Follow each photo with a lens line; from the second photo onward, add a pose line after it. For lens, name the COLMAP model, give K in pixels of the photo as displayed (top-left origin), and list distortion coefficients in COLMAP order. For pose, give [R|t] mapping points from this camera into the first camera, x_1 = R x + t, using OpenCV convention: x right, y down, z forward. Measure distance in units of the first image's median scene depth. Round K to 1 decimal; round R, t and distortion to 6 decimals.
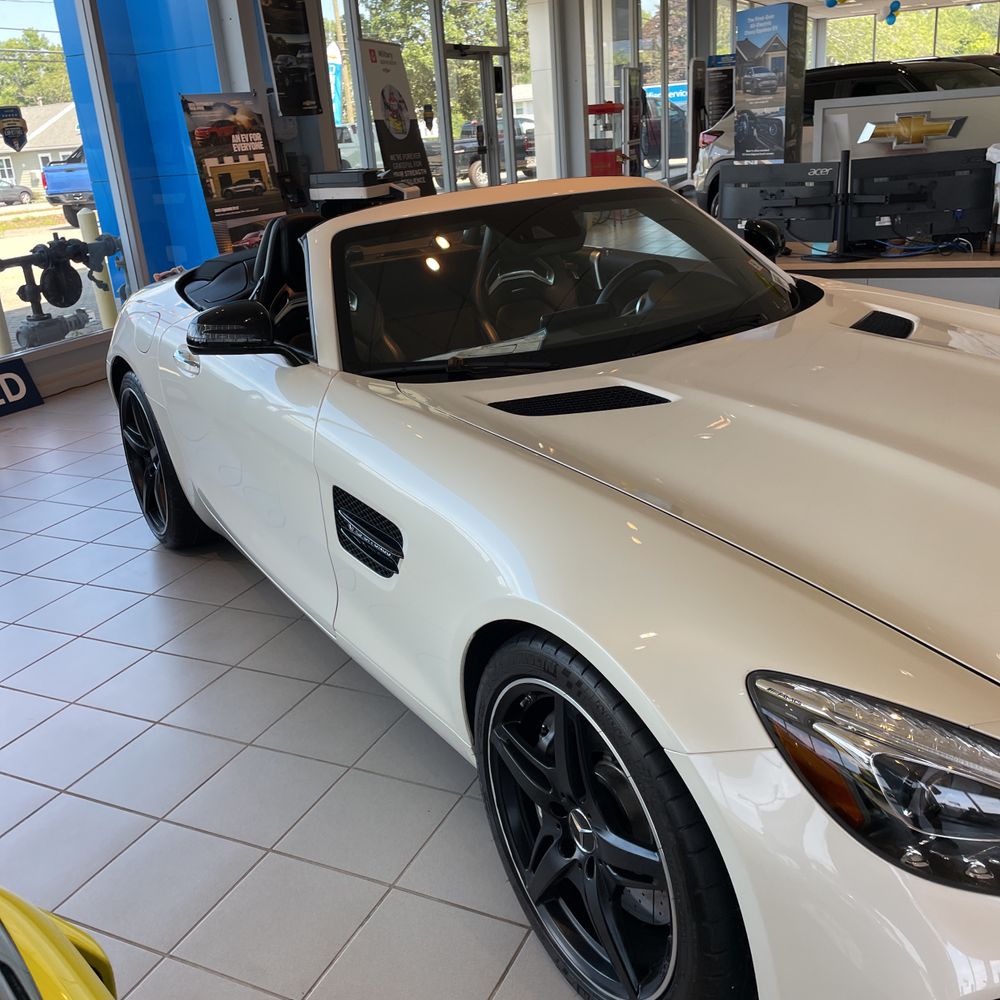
lens RADIAL K [[1002.0, 0, 500.0], [0, 1002.0, 500.0], [0, 0, 1]] dist [0.095145, -0.131864]
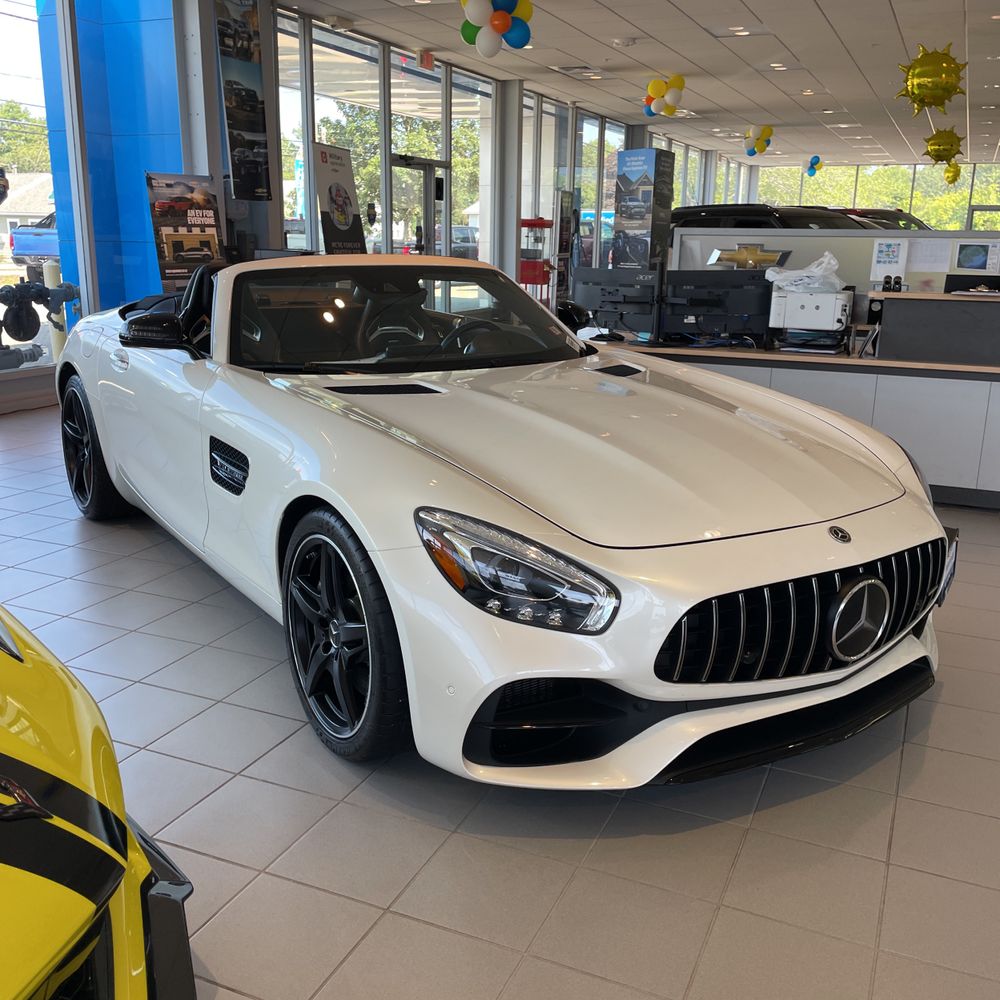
lens RADIAL K [[1002.0, 0, 500.0], [0, 1002.0, 500.0], [0, 0, 1]] dist [0.095145, -0.131864]
pose [[0.995585, 0.077756, 0.052586, 0.057280], [-0.072197, 0.992323, -0.100412, 0.061894], [-0.059990, 0.096172, 0.993555, -0.144892]]
